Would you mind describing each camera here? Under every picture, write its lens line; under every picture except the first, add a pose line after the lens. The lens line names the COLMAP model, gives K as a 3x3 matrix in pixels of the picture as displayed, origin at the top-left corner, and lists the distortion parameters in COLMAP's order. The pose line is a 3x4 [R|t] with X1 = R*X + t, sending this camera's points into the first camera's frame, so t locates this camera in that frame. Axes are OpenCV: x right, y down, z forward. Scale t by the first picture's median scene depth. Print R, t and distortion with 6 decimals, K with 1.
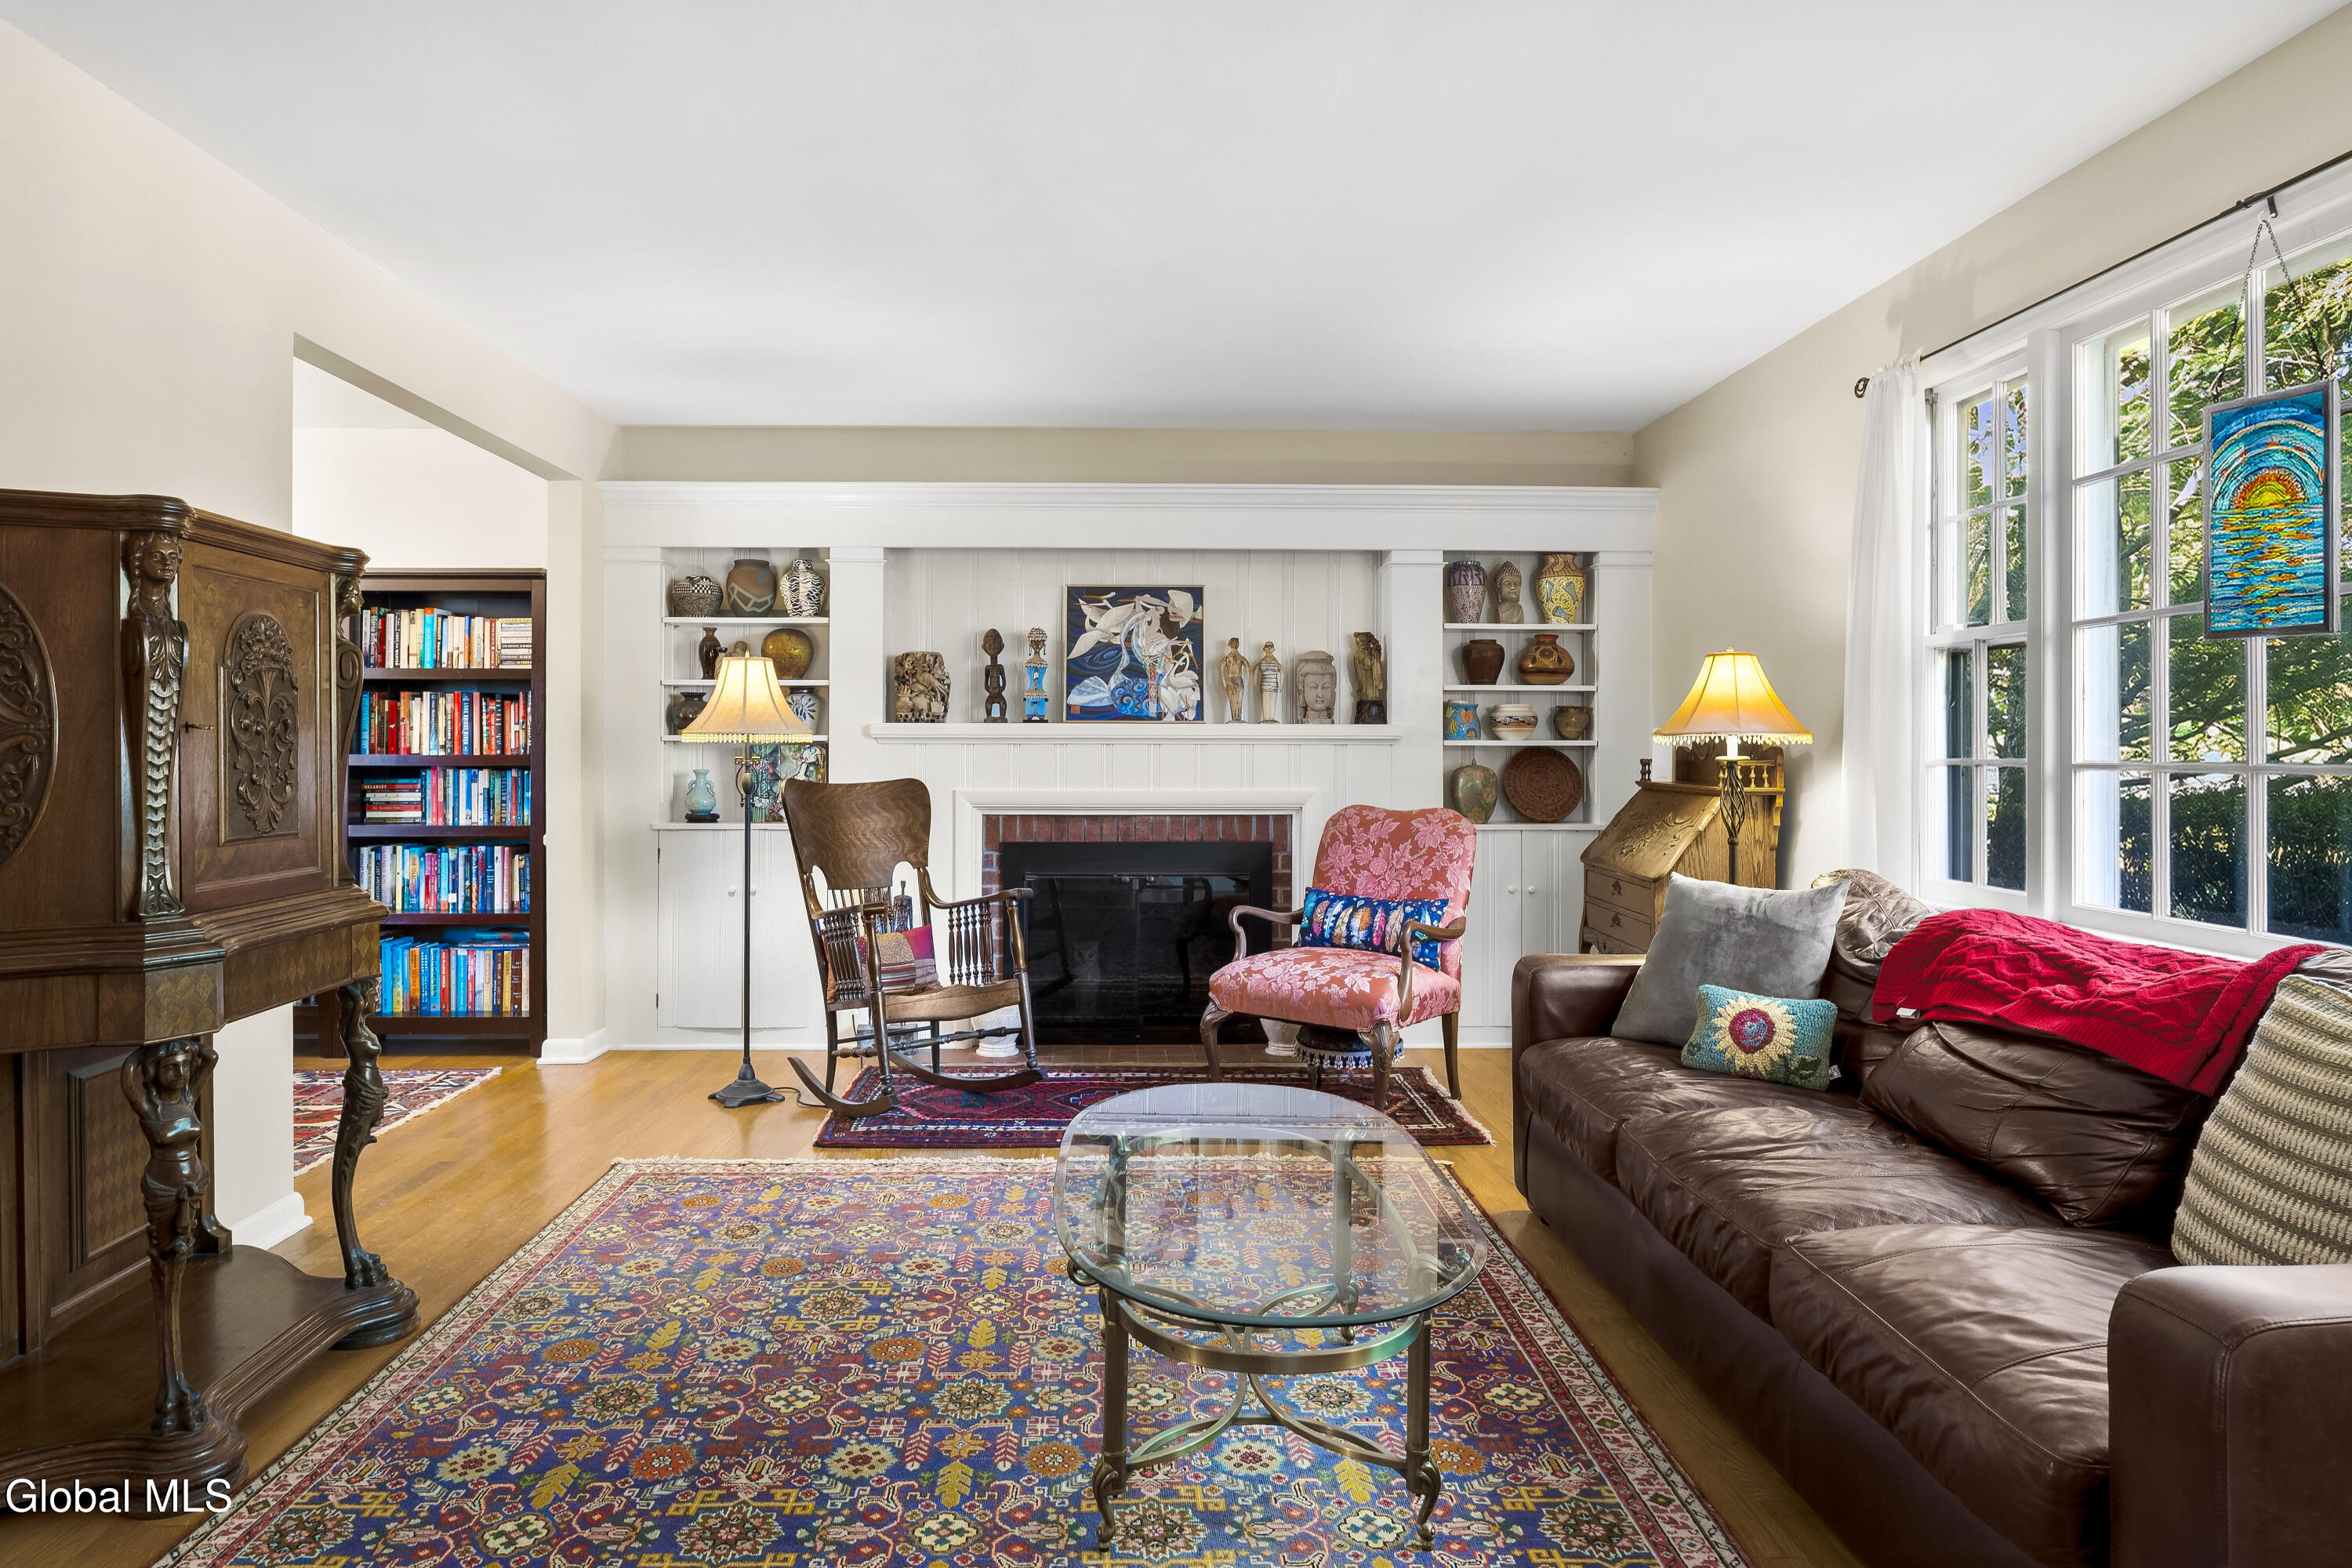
lens RADIAL K [[1415.1, 0, 1163.4], [0, 1415.1, 768.2], [0, 0, 1]] dist [-0.002175, -0.000157]
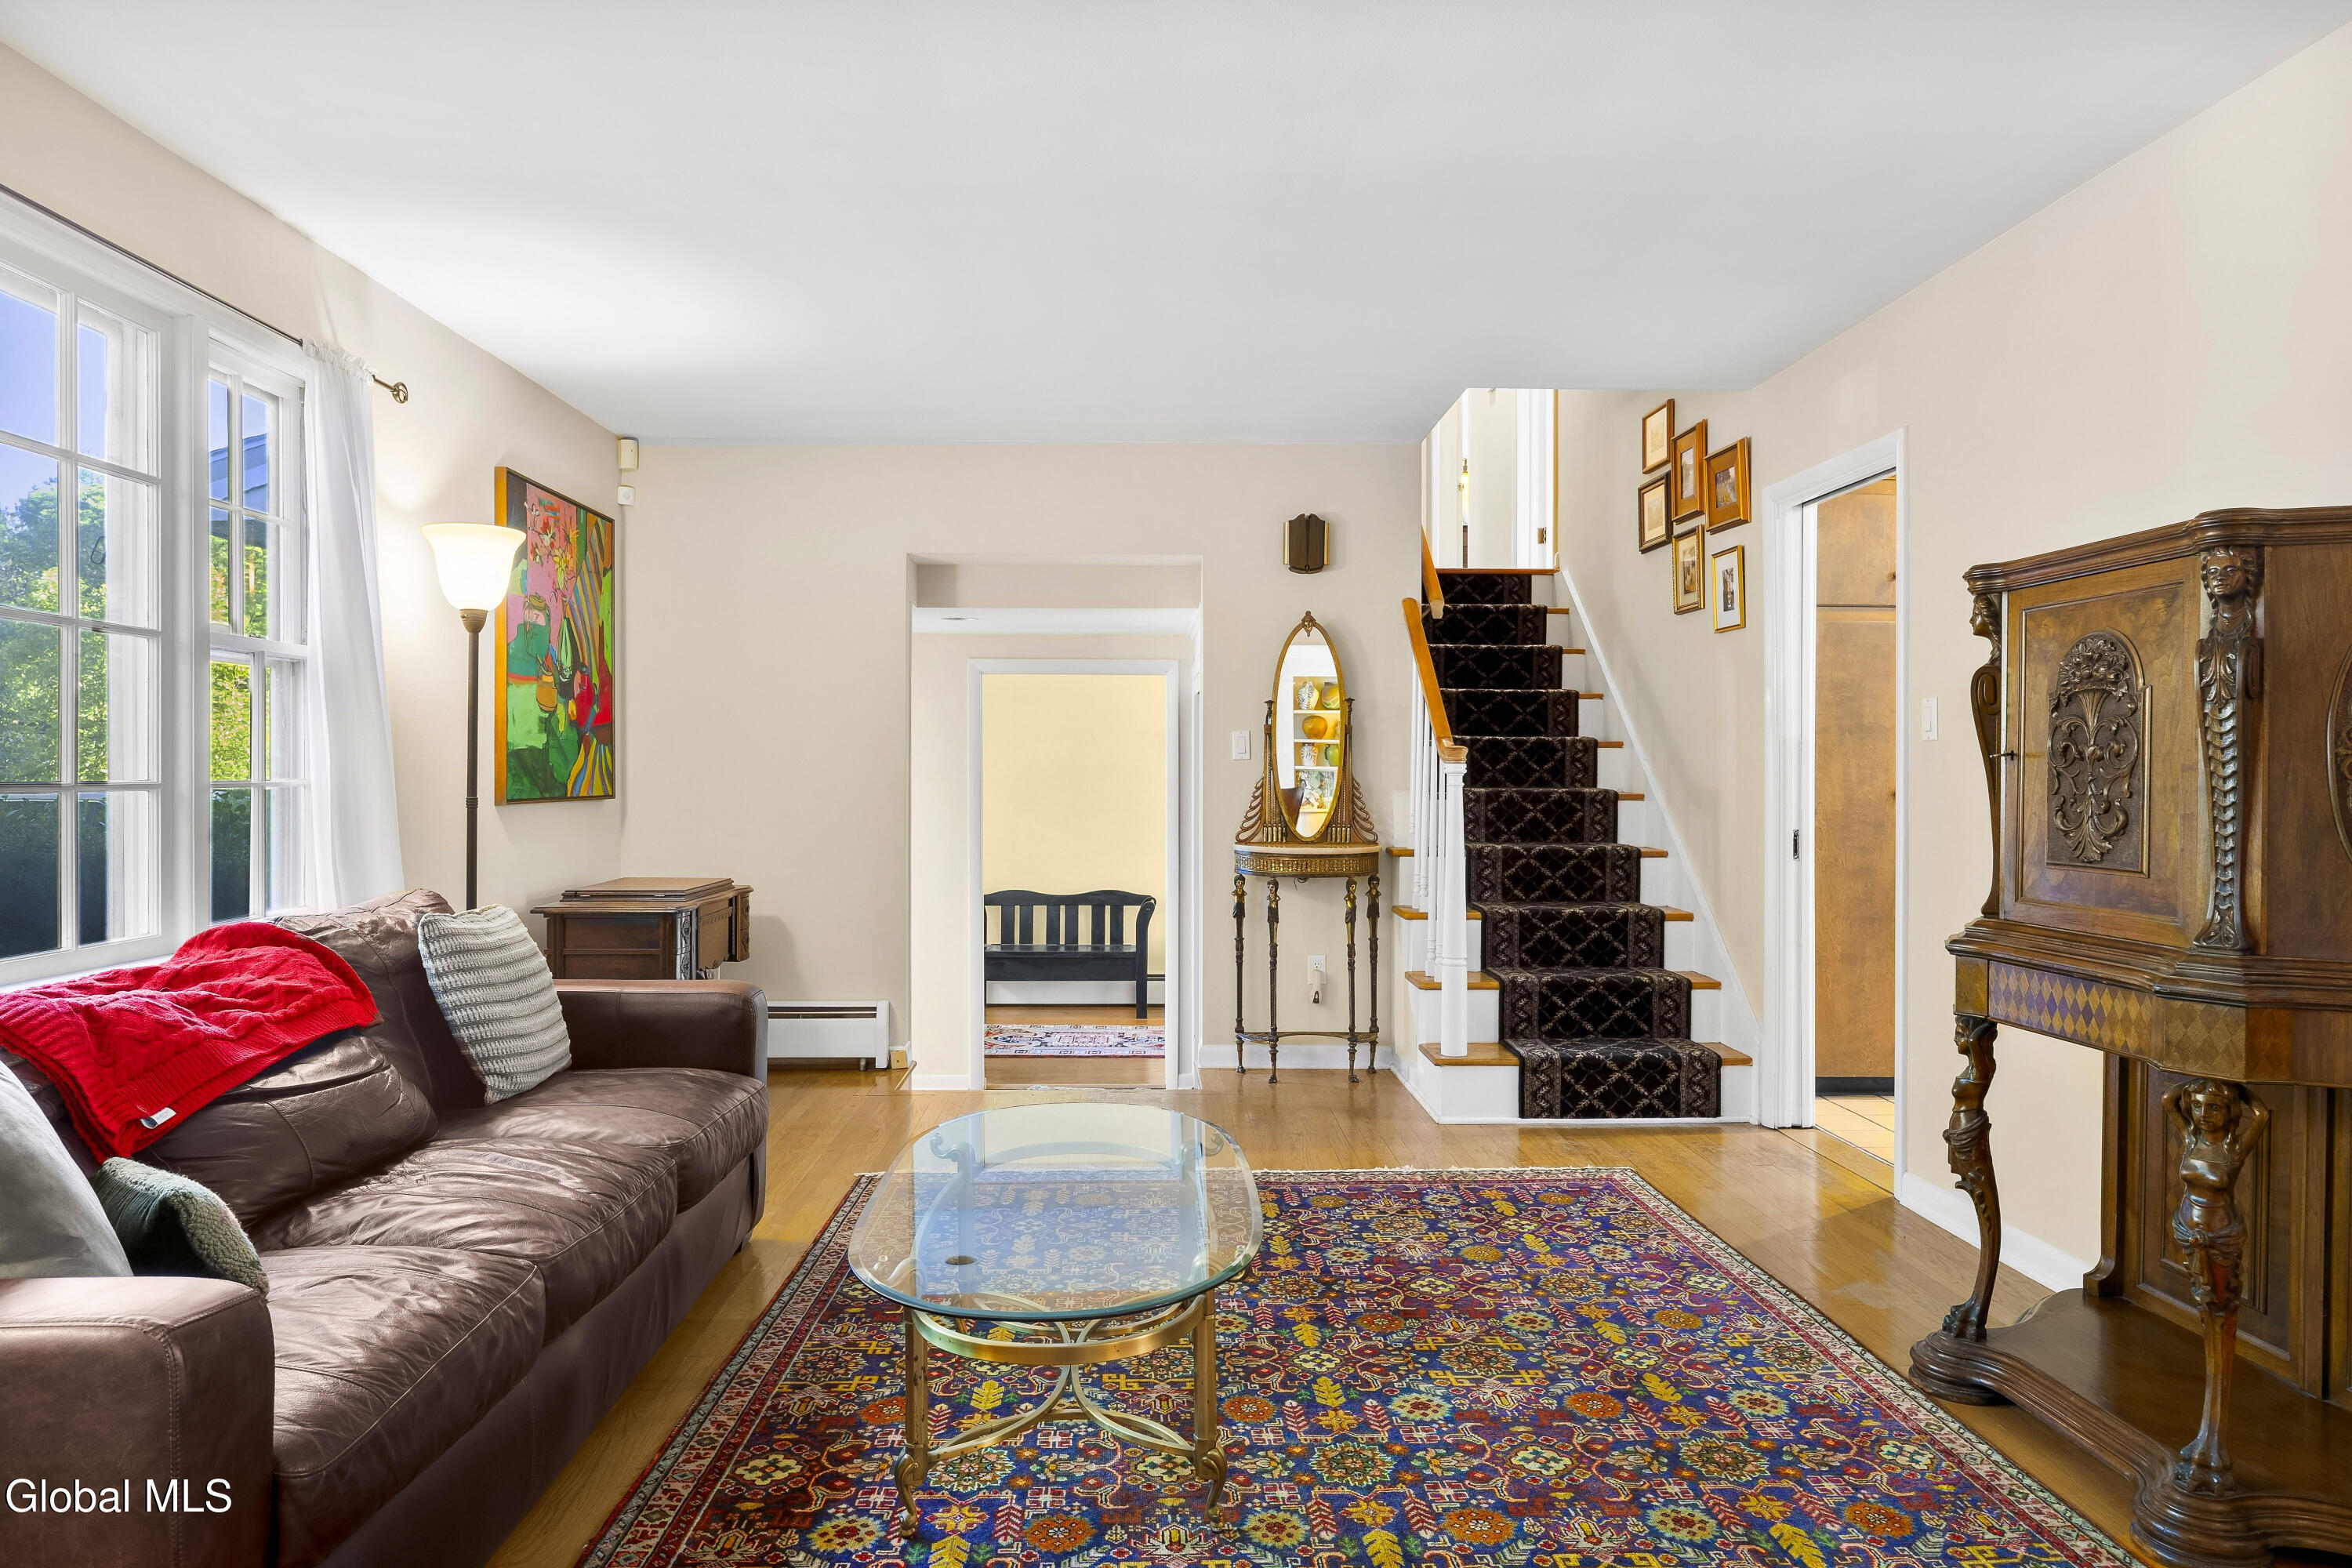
lens RADIAL K [[1466.9, 0, 1169.2], [0, 1466.9, 770.3], [0, 0, 1]] dist [-0.003265, -0.000956]
pose [[-0.999959, -0.003667, 0.008290, -0.021766], [-0.003556, 0.999905, 0.013280, -0.029512], [-0.008338, 0.013250, -0.999877, 2.097507]]
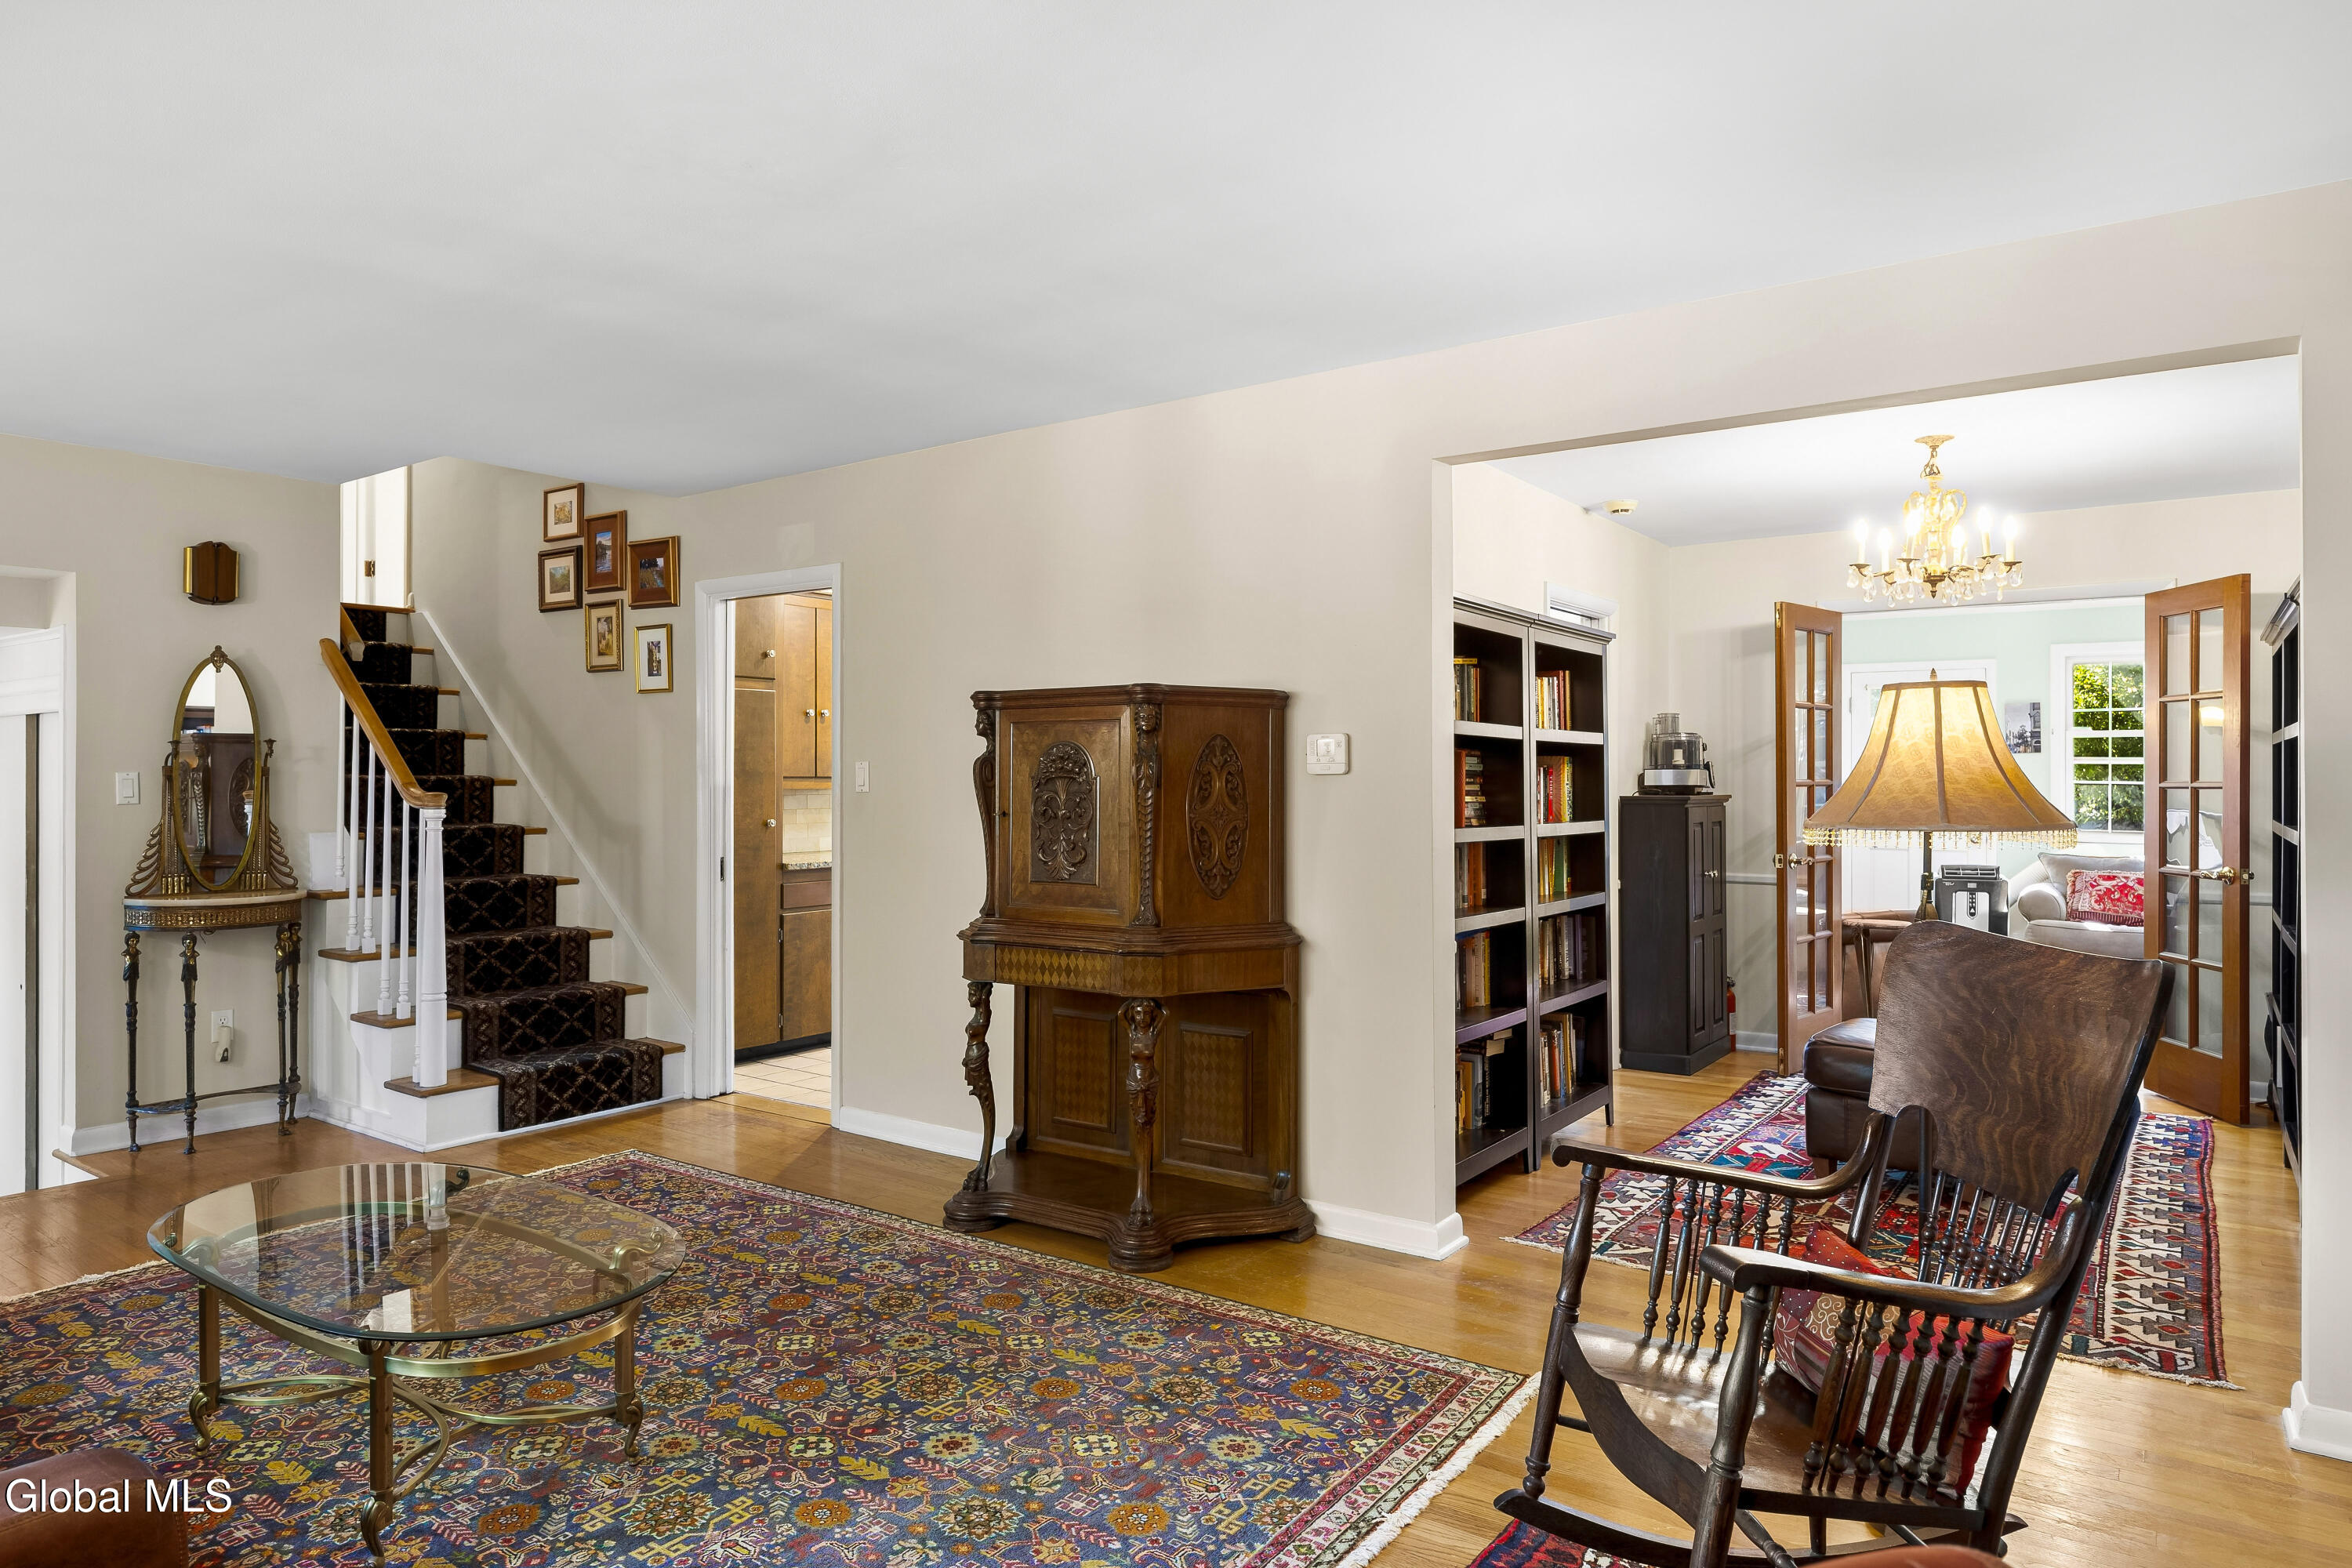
lens RADIAL K [[1415.1, 0, 1163.4], [0, 1415.1, 768.2], [0, 0, 1]] dist [-0.002175, -0.000157]
pose [[-0.618039, -0.006532, -0.786121, 0.581699], [-0.011289, 0.999936, 0.000567, -0.087552], [0.786067, 0.009225, -0.618073, 2.183304]]
